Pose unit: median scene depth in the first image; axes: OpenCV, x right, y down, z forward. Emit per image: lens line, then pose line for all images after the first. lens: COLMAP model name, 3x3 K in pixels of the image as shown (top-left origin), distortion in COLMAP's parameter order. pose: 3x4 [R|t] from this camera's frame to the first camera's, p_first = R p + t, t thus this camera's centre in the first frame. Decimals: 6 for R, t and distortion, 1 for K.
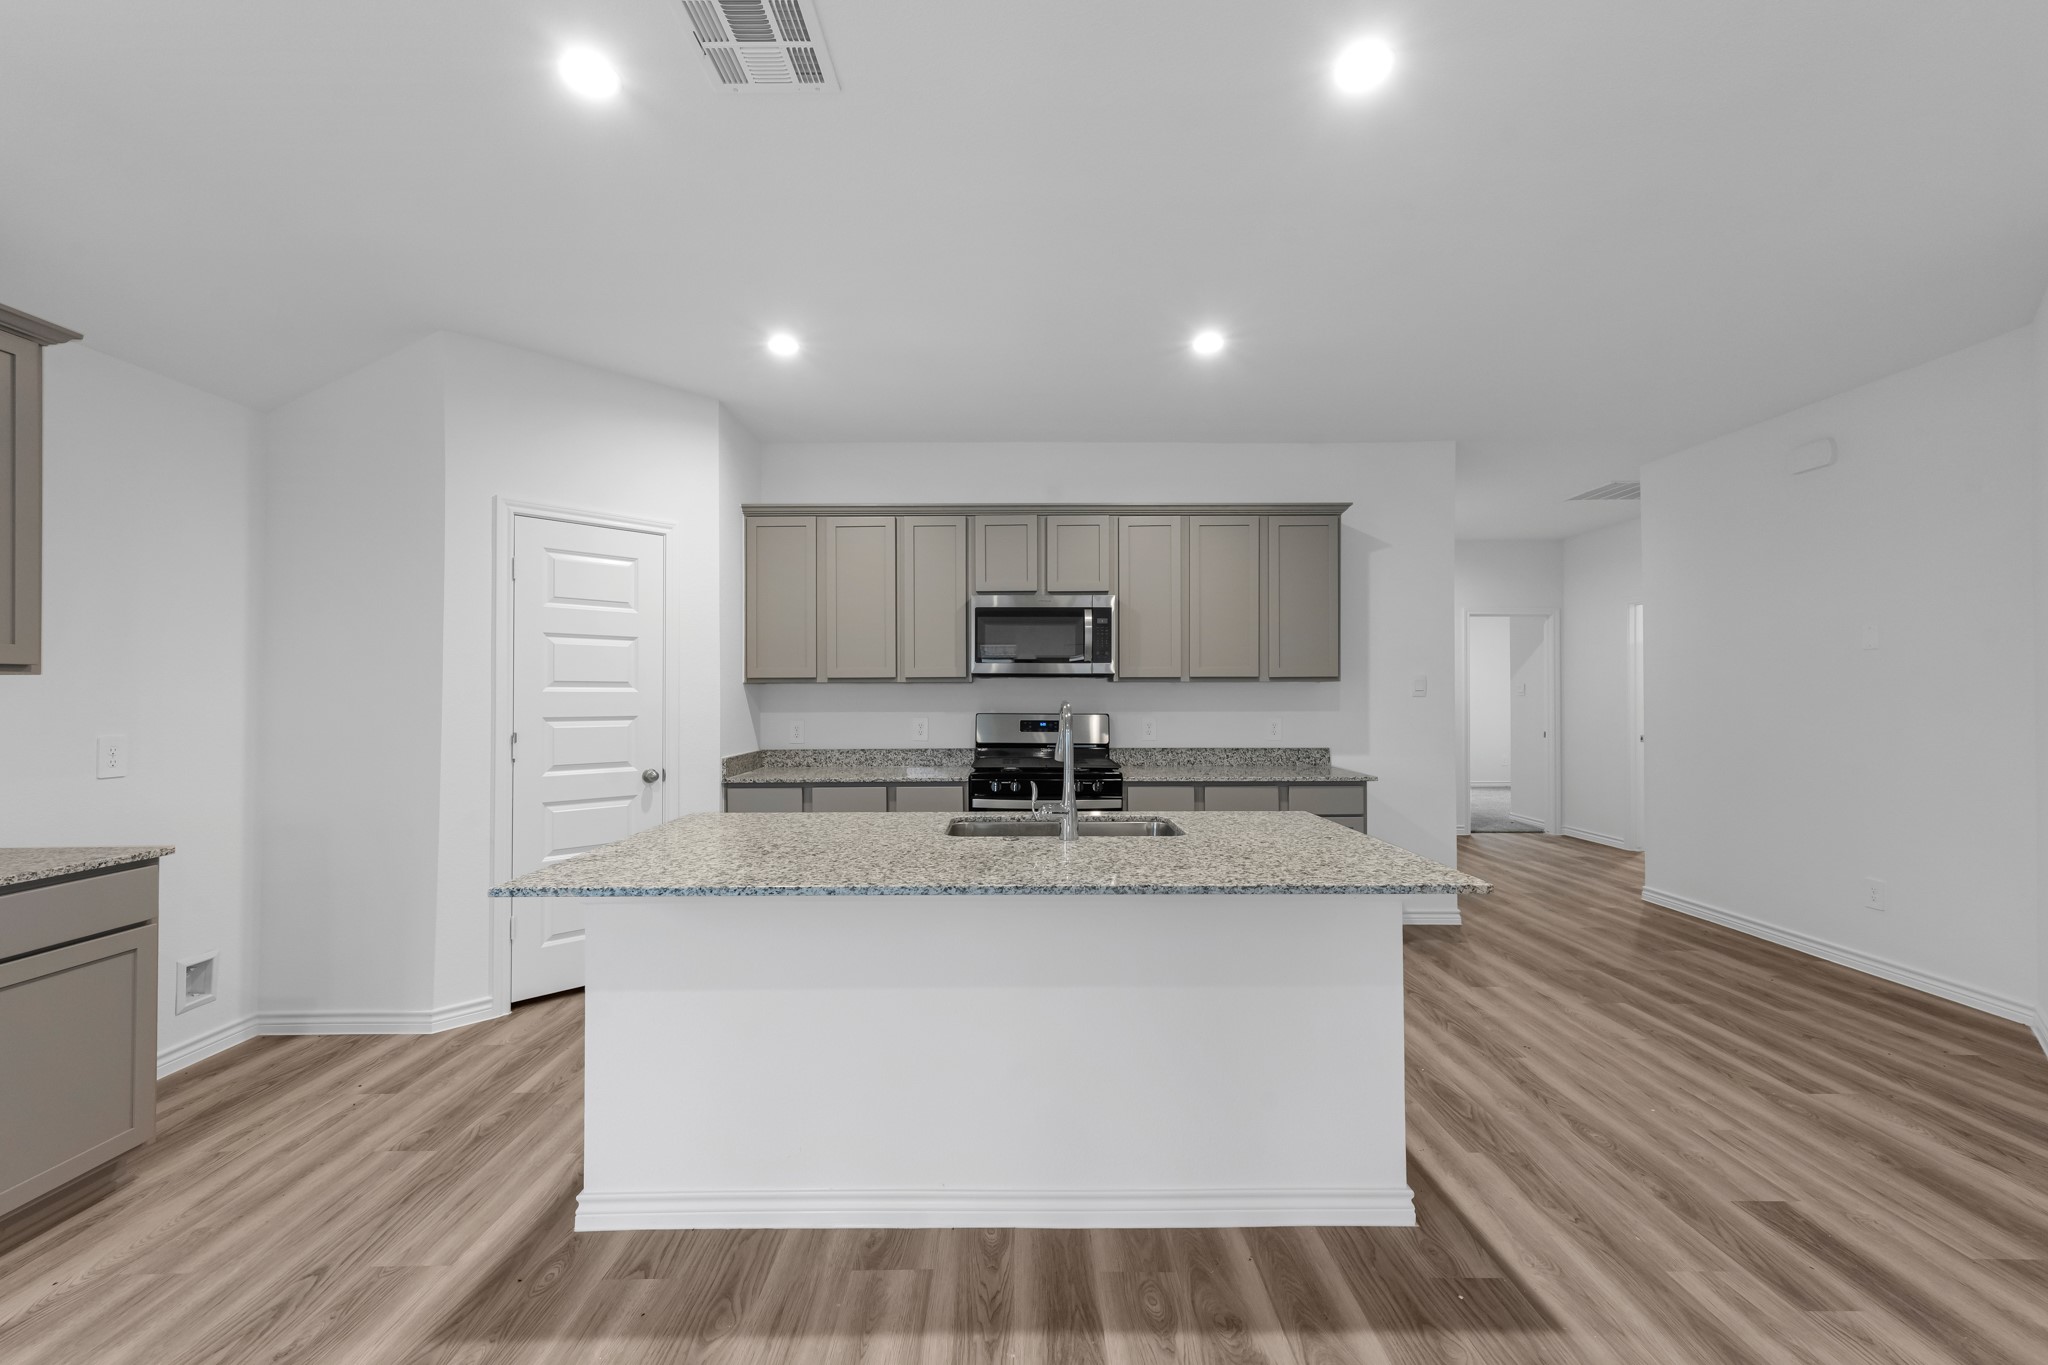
lens RADIAL K [[840.3, 0, 1025.1], [0, 840.3, 688.4], [0, 0, 1]] dist [0.009669, -0.000477]
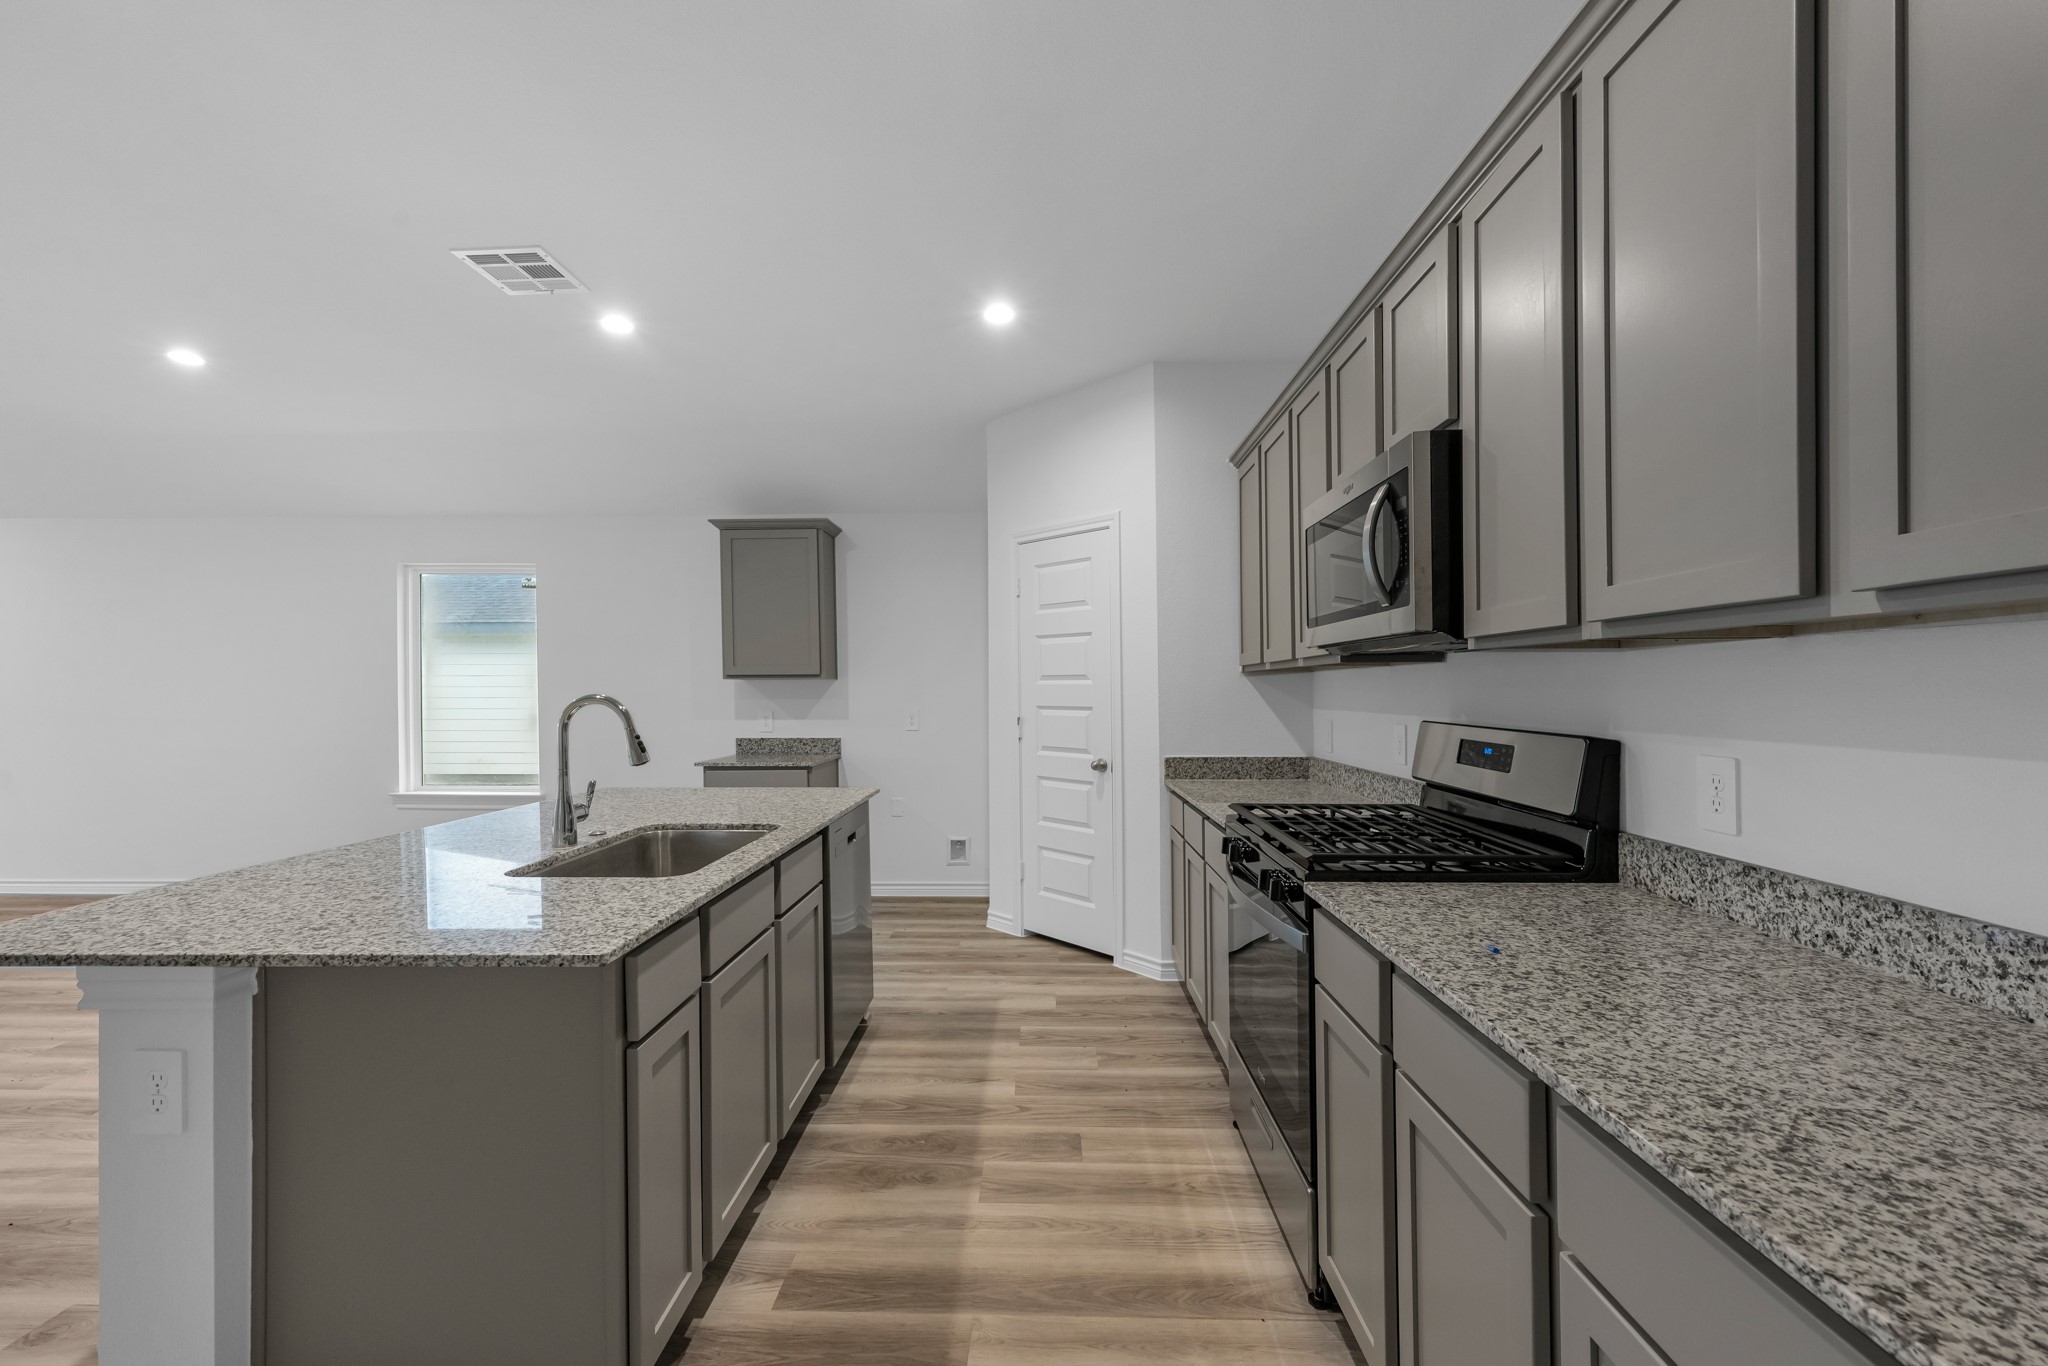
lens RADIAL K [[840.3, 0, 1012.9], [0, 840.3, 690.3], [0, 0, 1]] dist [0.009669, -0.000477]
pose [[-0.057551, 0.001615, -0.998341, 0.516576], [0.008908, 0.999960, 0.001104, 0.008742], [0.998303, -0.008830, -0.057563, 0.835318]]
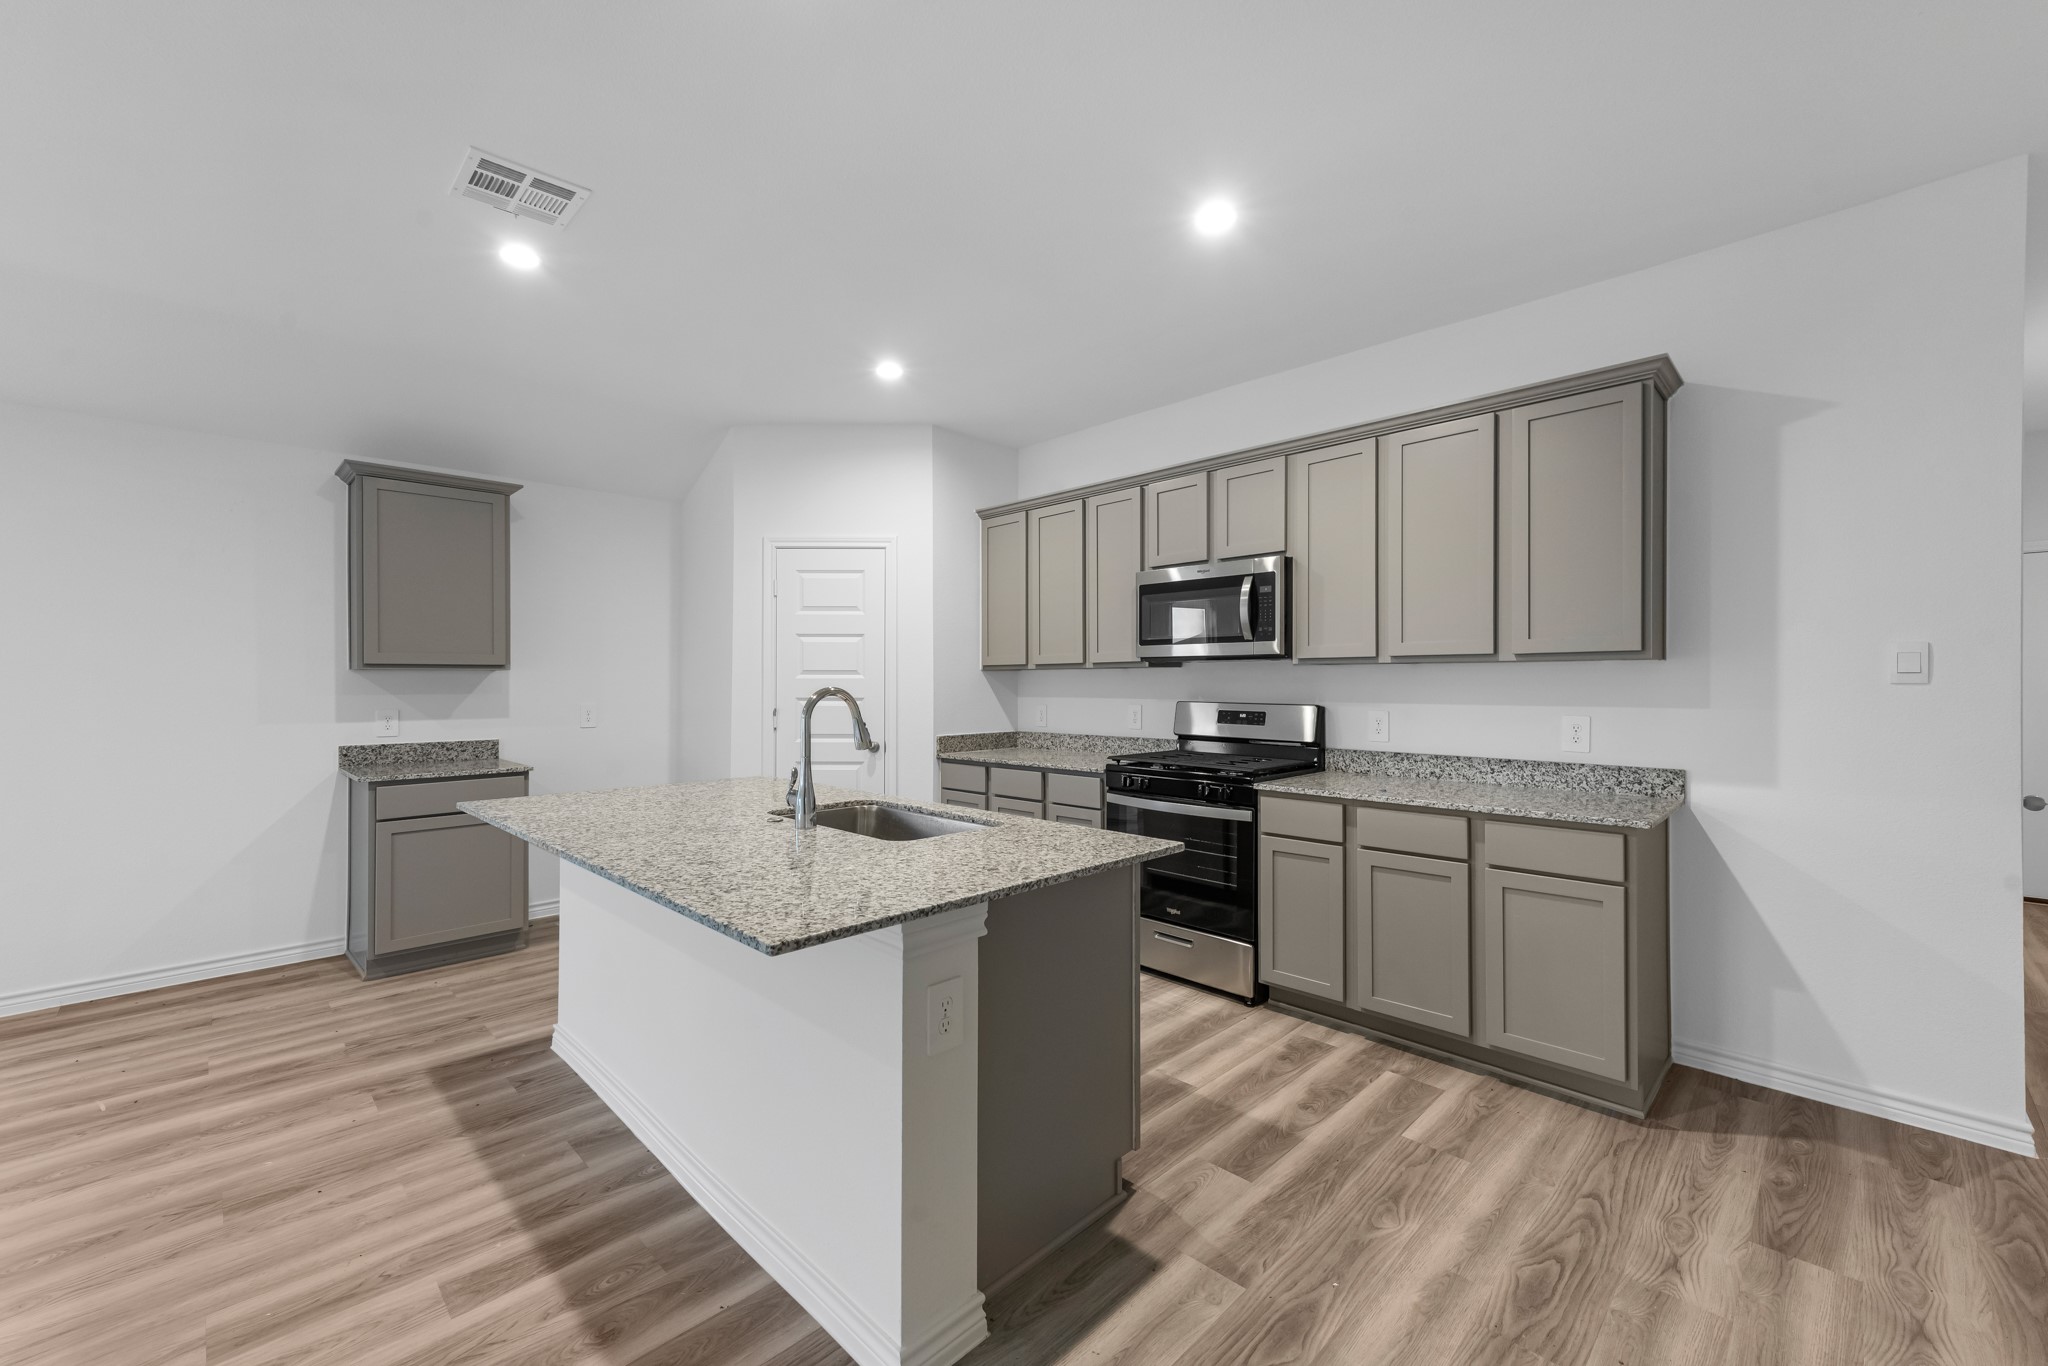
lens RADIAL K [[840.3, 0, 1031.3], [0, 840.3, 675.3], [0, 0, 1]] dist [0.009669, -0.000477]
pose [[0.694999, -0.005286, -0.718991, 0.519505], [0.004955, 0.999984, -0.002561, 0.003551], [0.718994, -0.001783, 0.695014, 0.277627]]
